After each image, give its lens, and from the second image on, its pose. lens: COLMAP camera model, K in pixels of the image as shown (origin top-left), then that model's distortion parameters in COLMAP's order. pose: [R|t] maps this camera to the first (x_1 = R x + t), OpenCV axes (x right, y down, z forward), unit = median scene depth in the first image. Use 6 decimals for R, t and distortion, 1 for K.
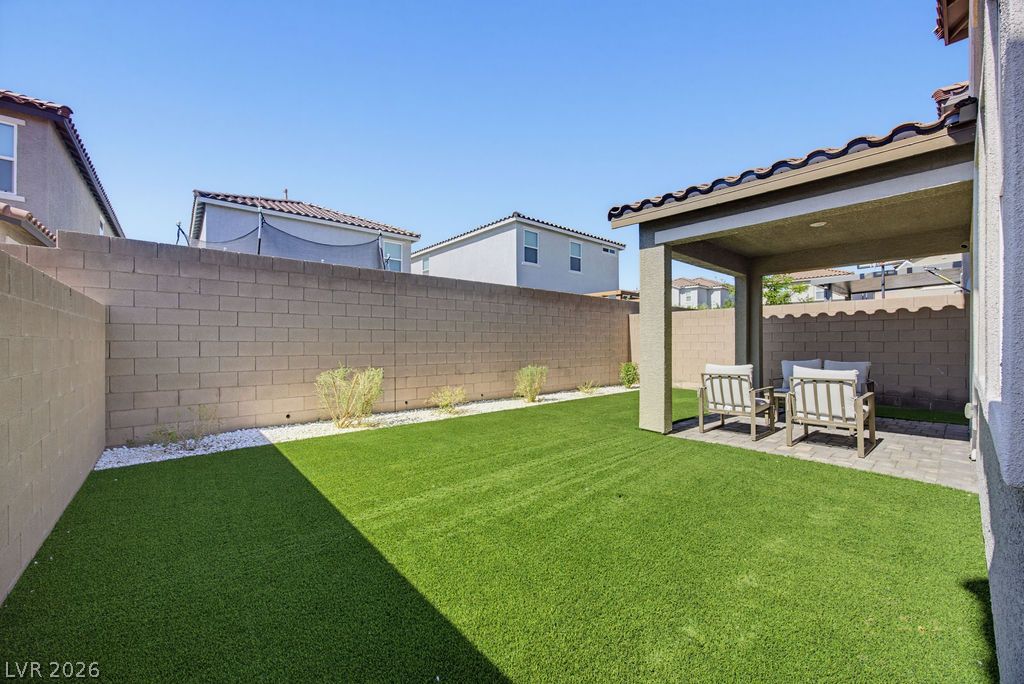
lens RADIAL K [[407.9, 0, 512.0], [0, 407.9, 342.0], [0, 0, 1]] dist [-0.033916, 0.016759]
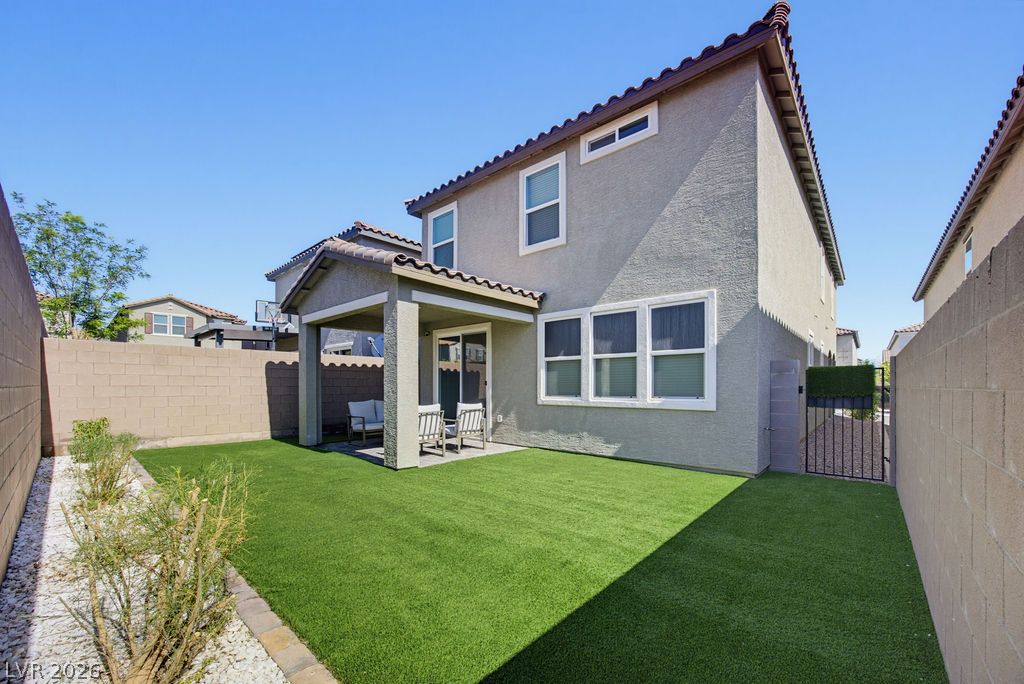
lens RADIAL K [[420.4, 0, 531.5], [0, 420.4, 384.1], [0, 0, 1]] dist [-0.036048, 0.018462]
pose [[-0.171256, 0.006803, 0.985203, -0.629583], [-0.004966, 0.999957, -0.007768, -0.001729], [-0.985214, -0.006223, -0.171215, 0.651195]]
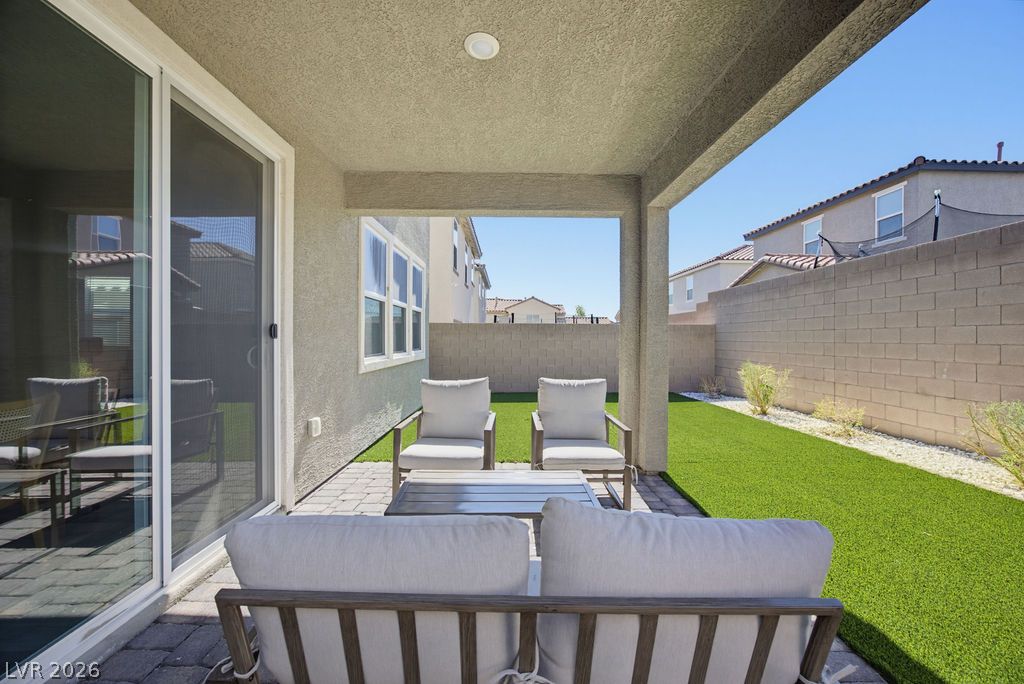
lens RADIAL K [[407.9, 0, 512.0], [0, 407.9, 342.0], [0, 0, 1]] dist [-0.033916, 0.016759]
pose [[-0.645028, 0.003490, -0.764151, 0.824192], [-0.001098, 0.999984, 0.005494, -0.005467], [0.764159, 0.004383, -0.645014, 0.996317]]
